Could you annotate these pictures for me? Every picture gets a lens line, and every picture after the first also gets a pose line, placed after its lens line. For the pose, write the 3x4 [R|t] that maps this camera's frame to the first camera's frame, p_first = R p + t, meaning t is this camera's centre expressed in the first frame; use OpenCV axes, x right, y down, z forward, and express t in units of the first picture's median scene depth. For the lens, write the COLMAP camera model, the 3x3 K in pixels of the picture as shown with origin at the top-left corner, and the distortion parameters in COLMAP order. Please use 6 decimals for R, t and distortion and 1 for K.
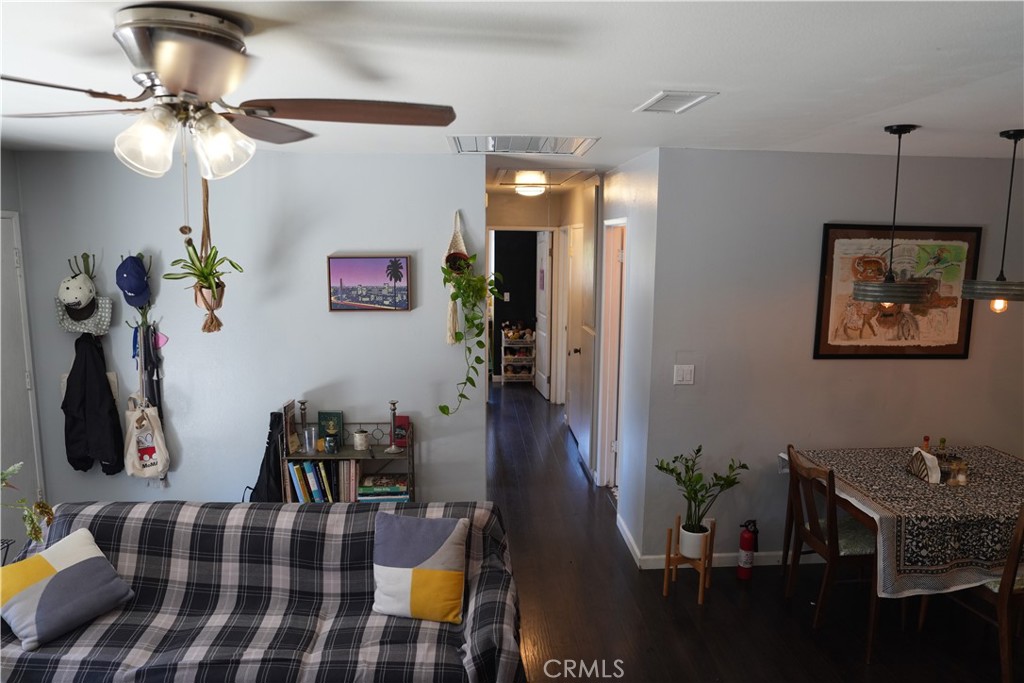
lens RADIAL K [[708.2, 0, 512.0], [0, 708.2, 341.5], [0, 0, 1]] dist [-0.105888, 0.078918]
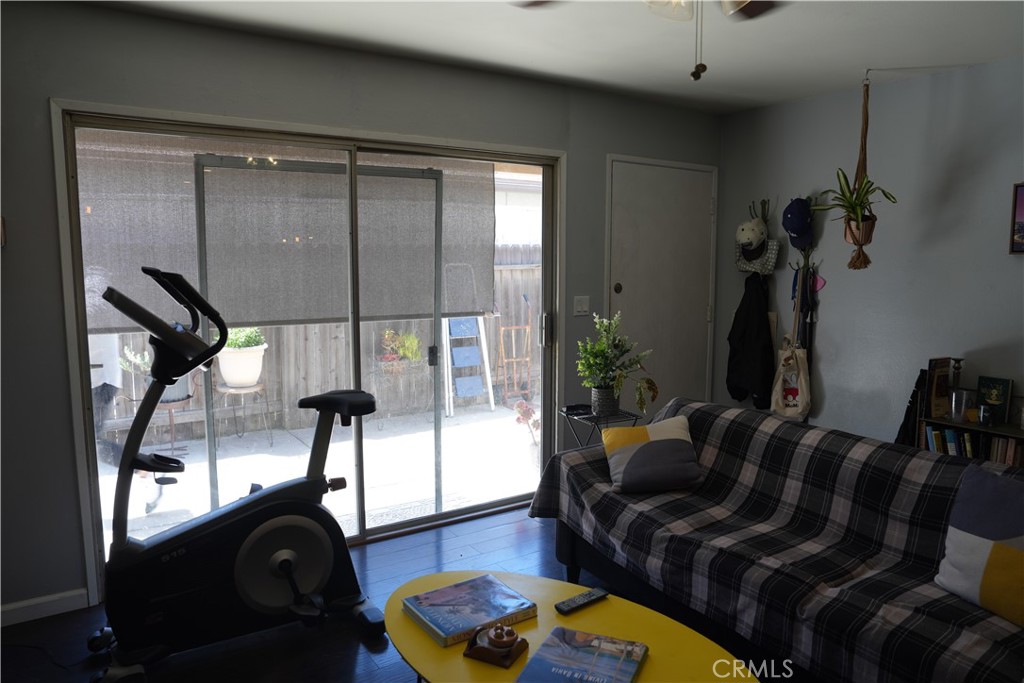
lens RADIAL K [[708.2, 0, 512.0], [0, 708.2, 341.5], [0, 0, 1]] dist [-0.105888, 0.078918]
pose [[0.501585, 0.088175, -0.860603, 0.150432], [-0.126512, 0.991574, 0.027859, 0.117466], [0.855808, 0.094903, 0.508513, 0.131097]]
